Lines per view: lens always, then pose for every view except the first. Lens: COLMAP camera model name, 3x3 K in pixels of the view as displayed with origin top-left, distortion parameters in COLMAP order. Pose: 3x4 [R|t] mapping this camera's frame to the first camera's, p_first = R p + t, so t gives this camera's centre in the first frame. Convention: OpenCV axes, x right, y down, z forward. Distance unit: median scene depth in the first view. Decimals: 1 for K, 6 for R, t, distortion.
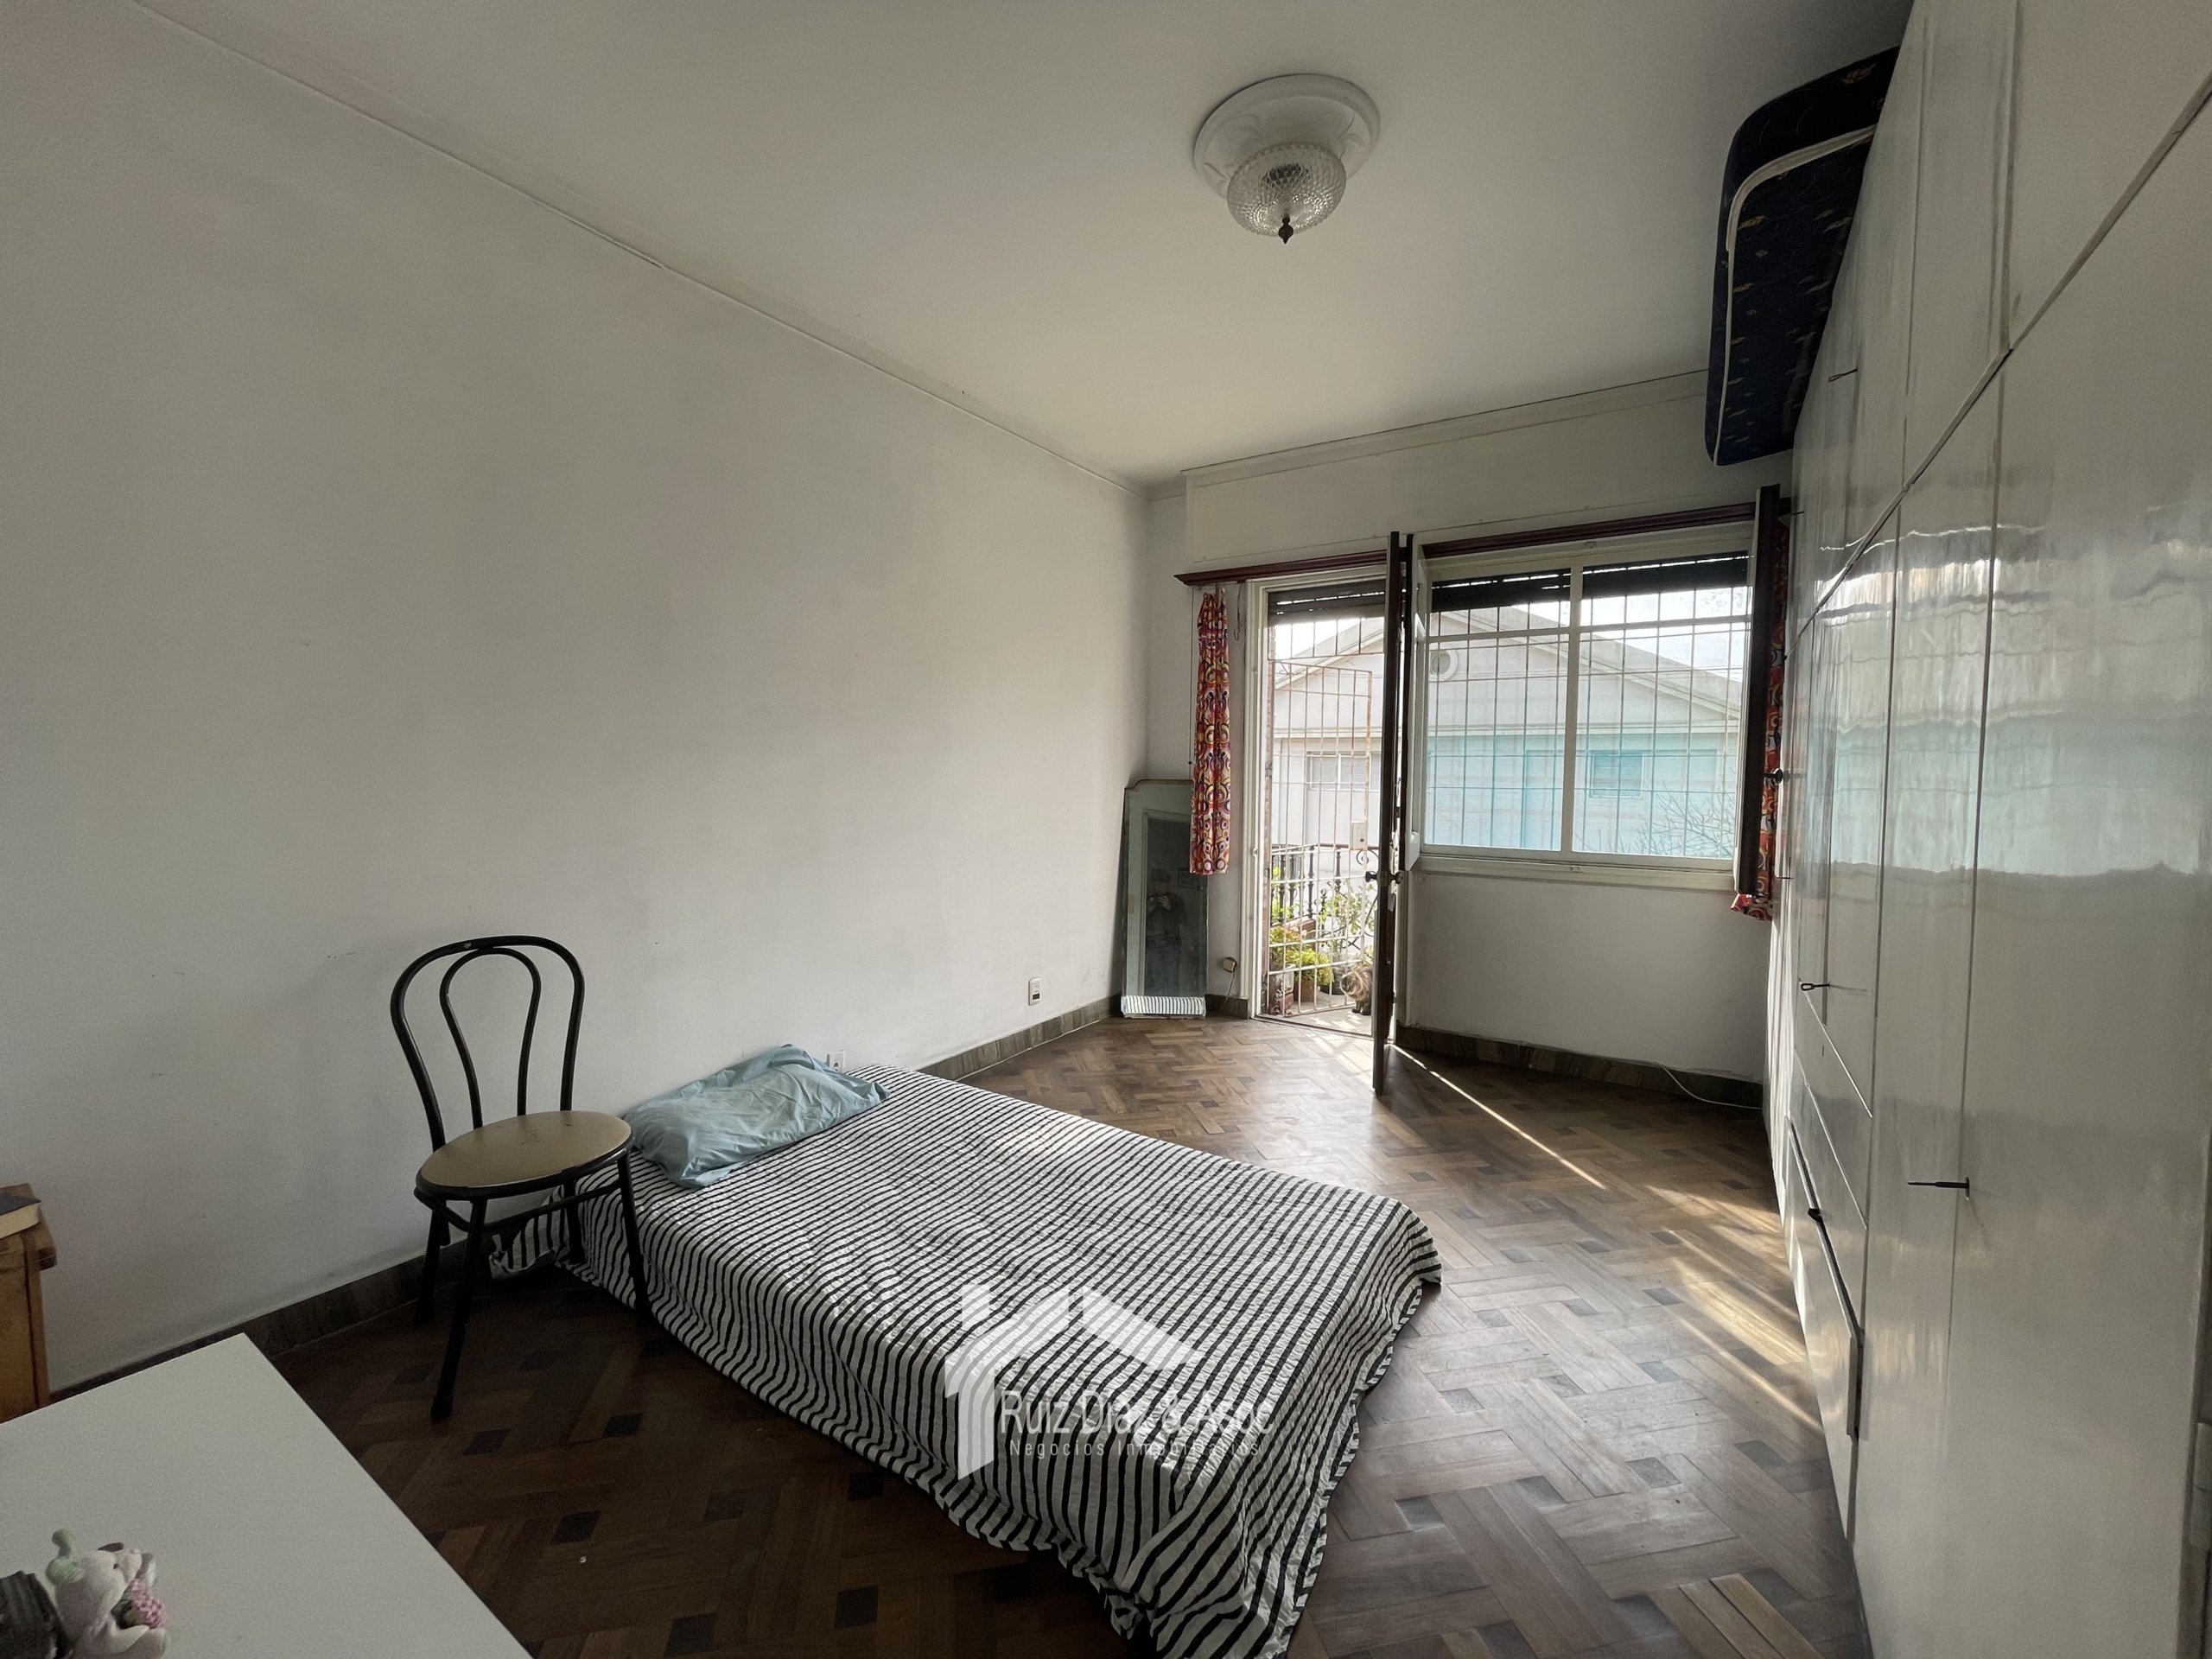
lens RADIAL K [[893.4, 0, 1104.6], [0, 893.4, 821.9], [0, 0, 1]] dist [-0.000211, -0.000680]
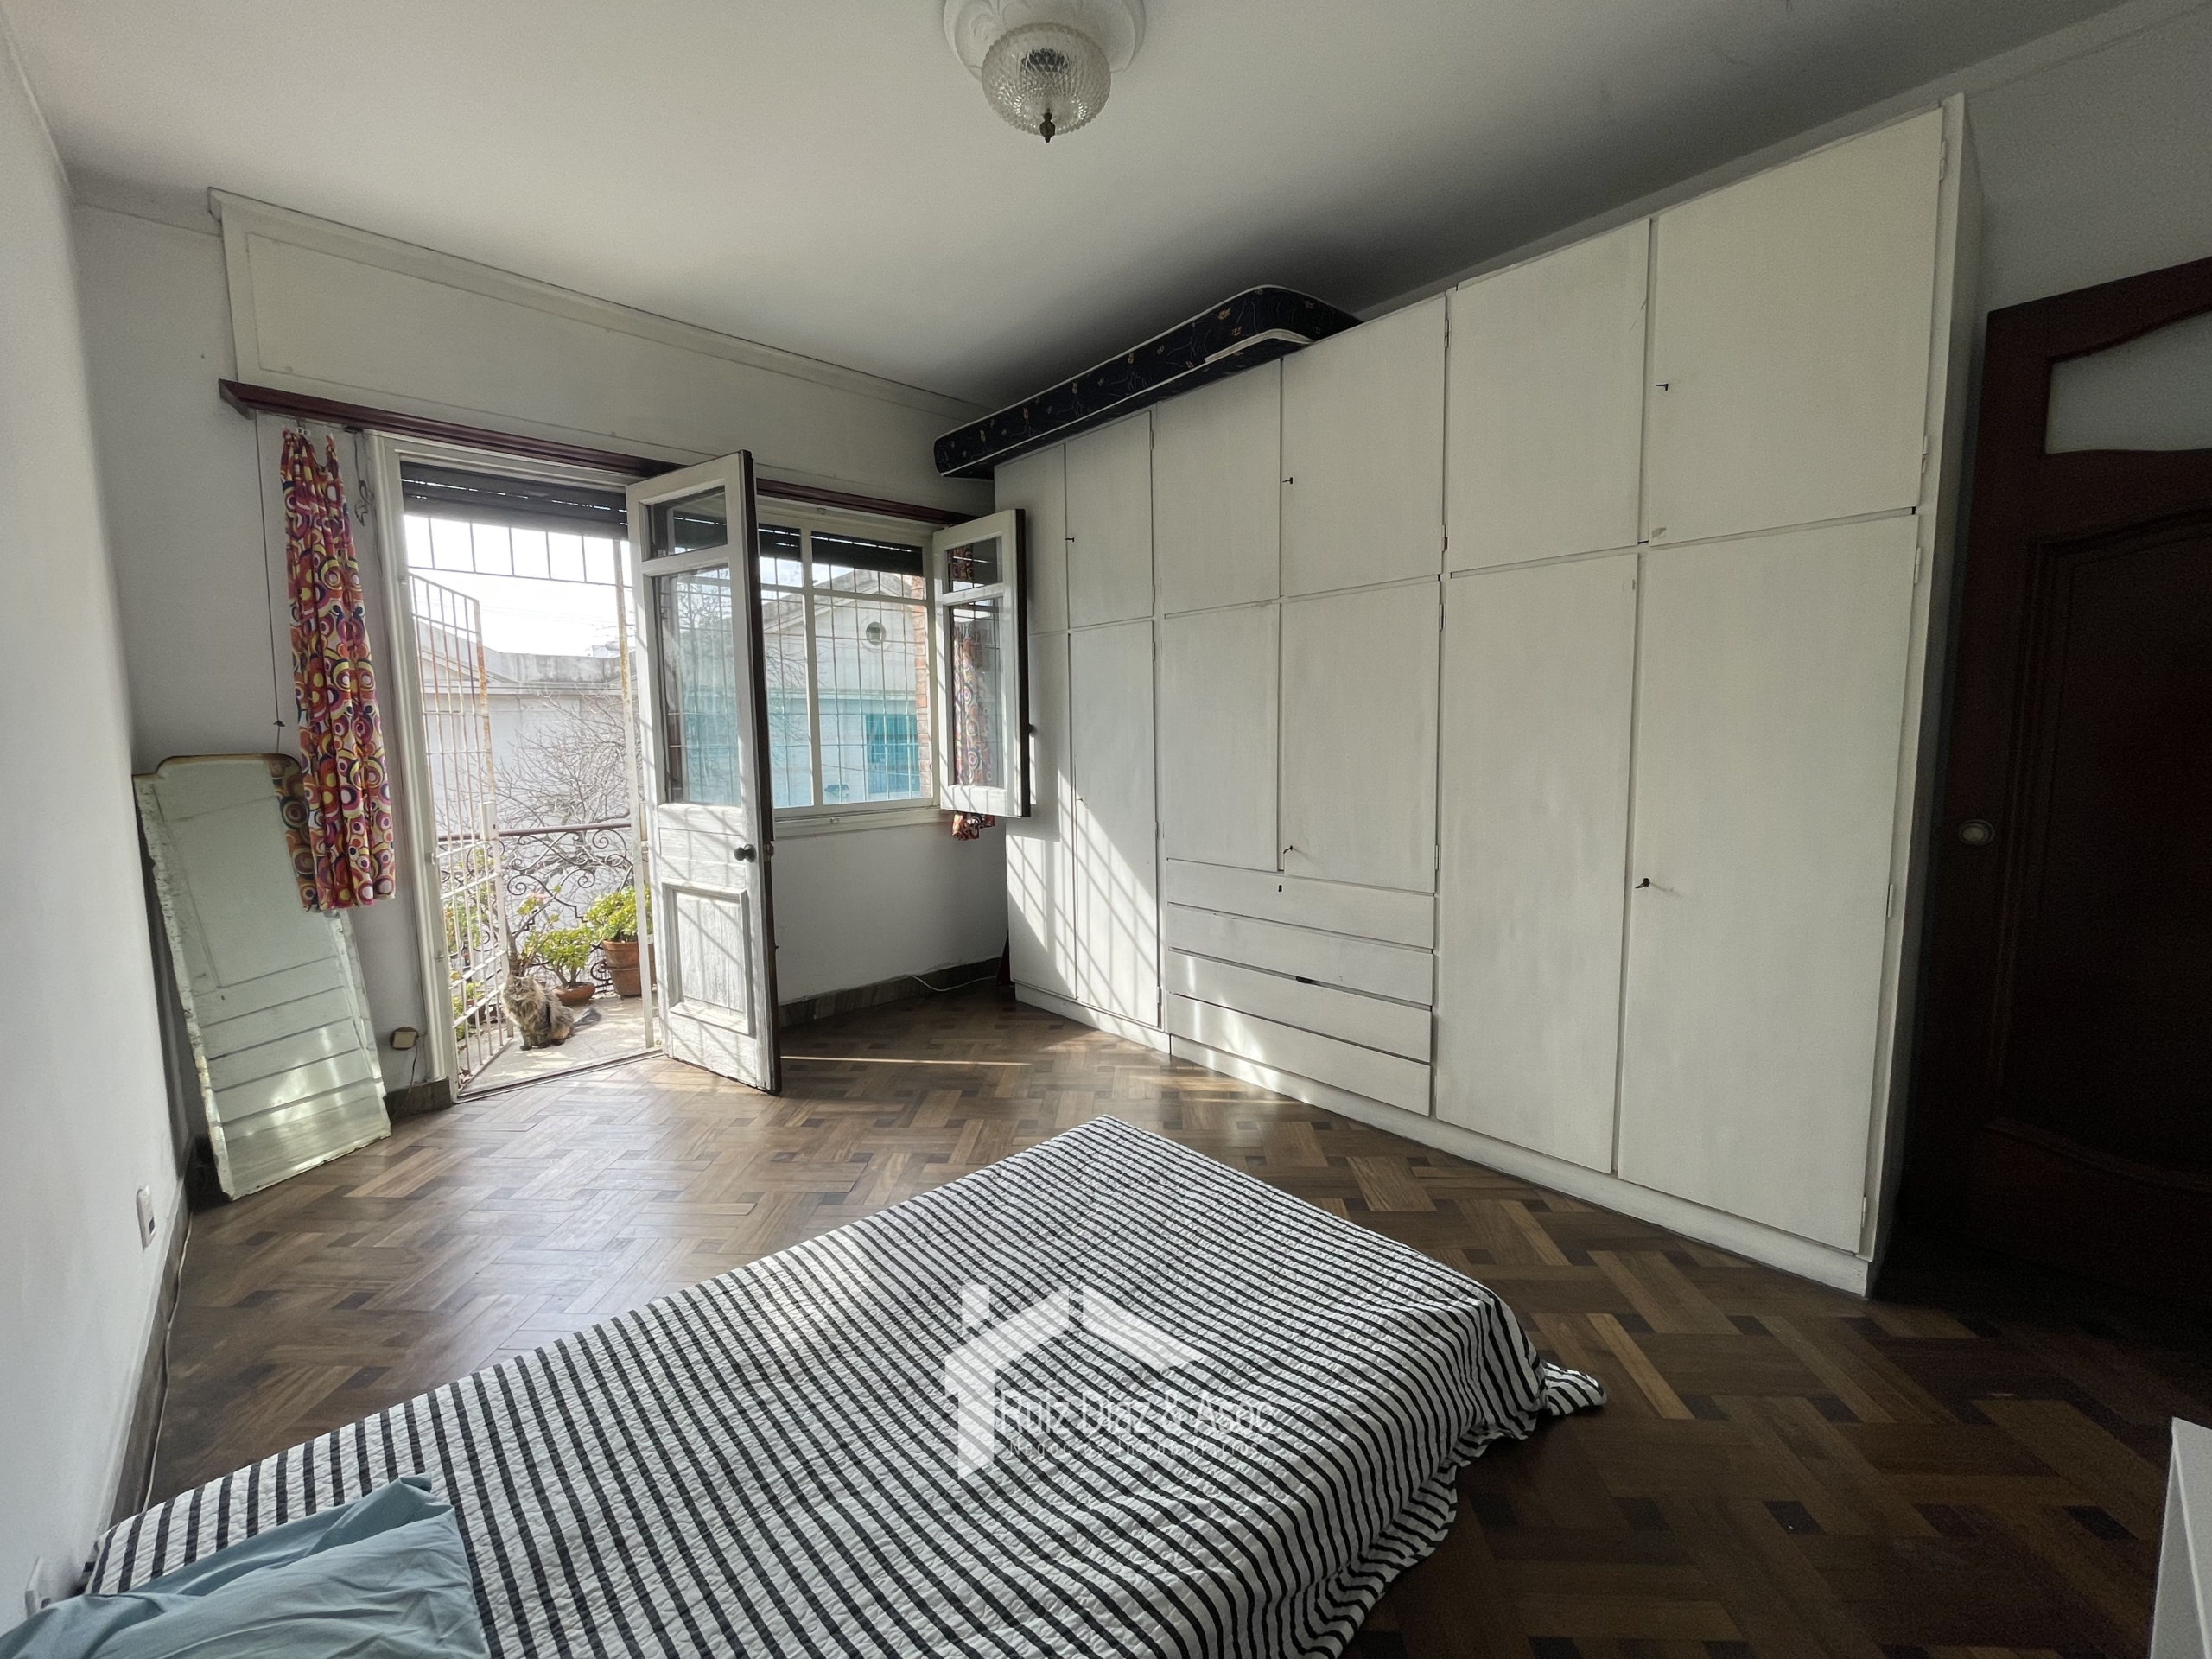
lens RADIAL K [[893.4, 0, 1104.6], [0, 893.4, 821.9], [0, 0, 1]] dist [-0.000211, -0.000680]
pose [[0.240165, -0.112136, 0.964233, -0.414048], [0.072829, 0.992587, 0.097294, -0.025253], [-0.967996, 0.046858, 0.246552, 0.421672]]
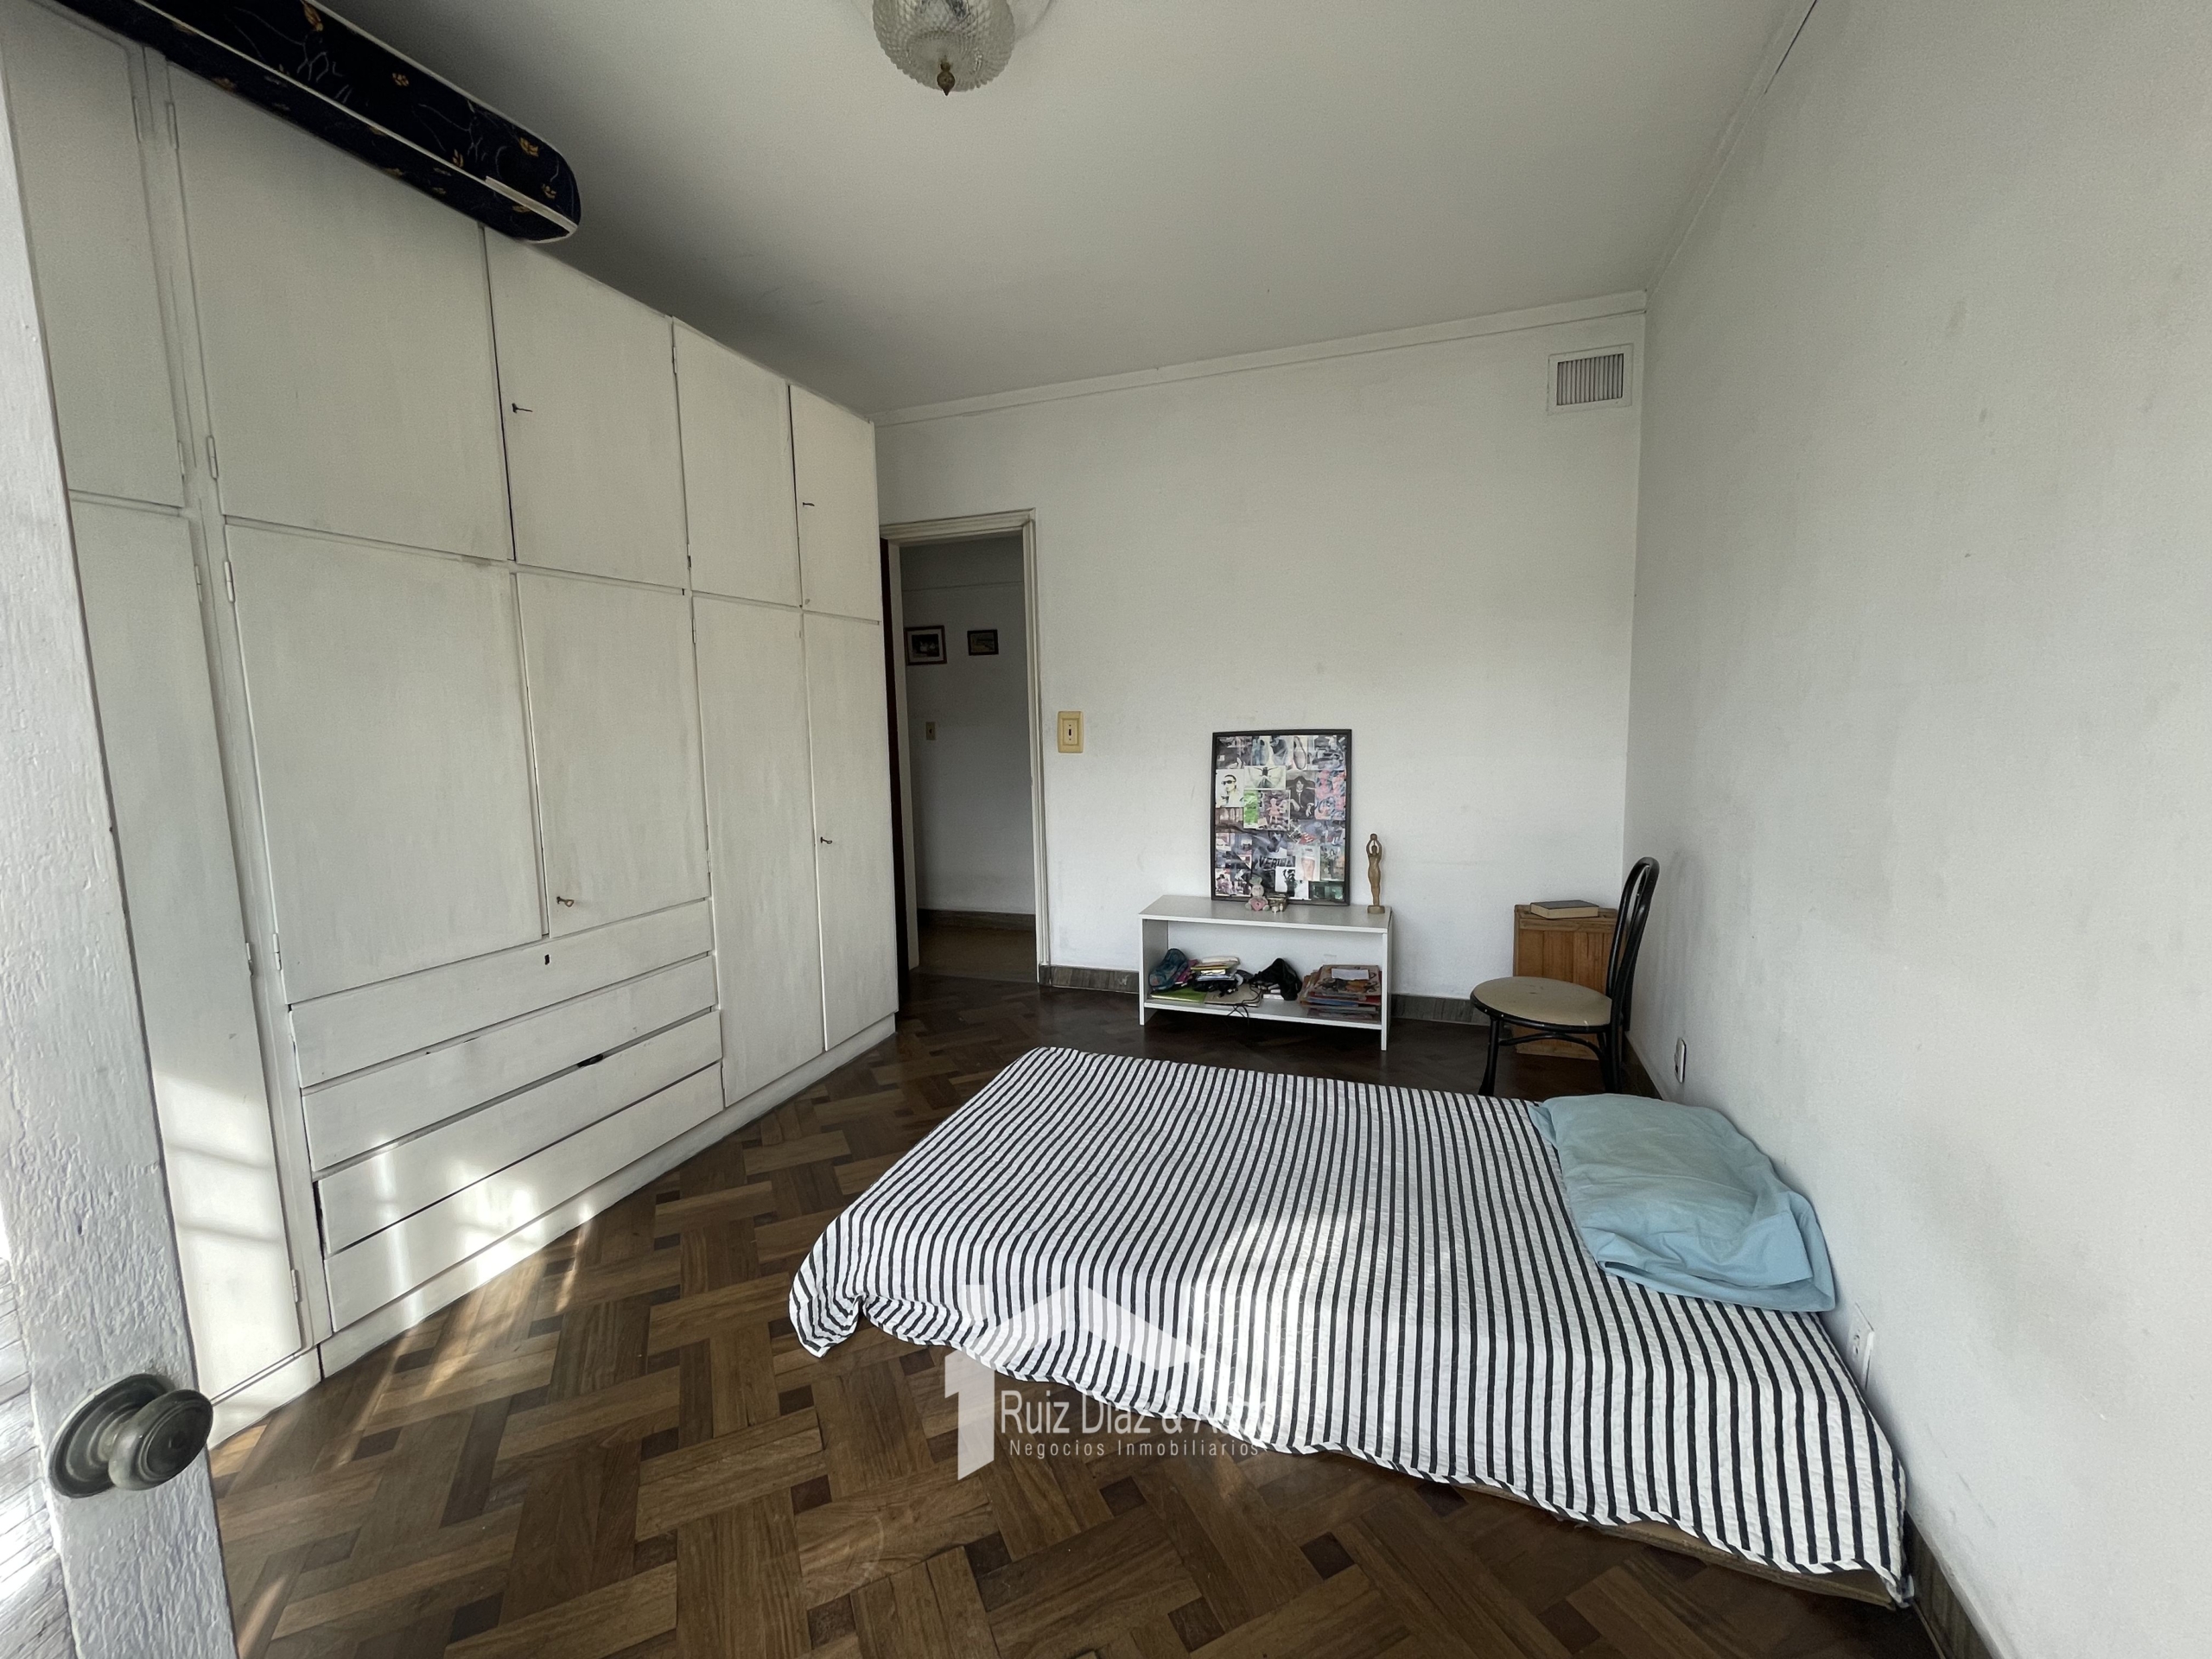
lens RADIAL K [[893.4, 0, 1104.6], [0, 893.4, 821.9], [0, 0, 1]] dist [-0.000211, -0.000680]
pose [[-0.971844, 0.042603, -0.231743, 0.158333], [0.001946, 0.984936, 0.172907, -0.066660], [0.235619, 0.167588, -0.957287, 1.096649]]
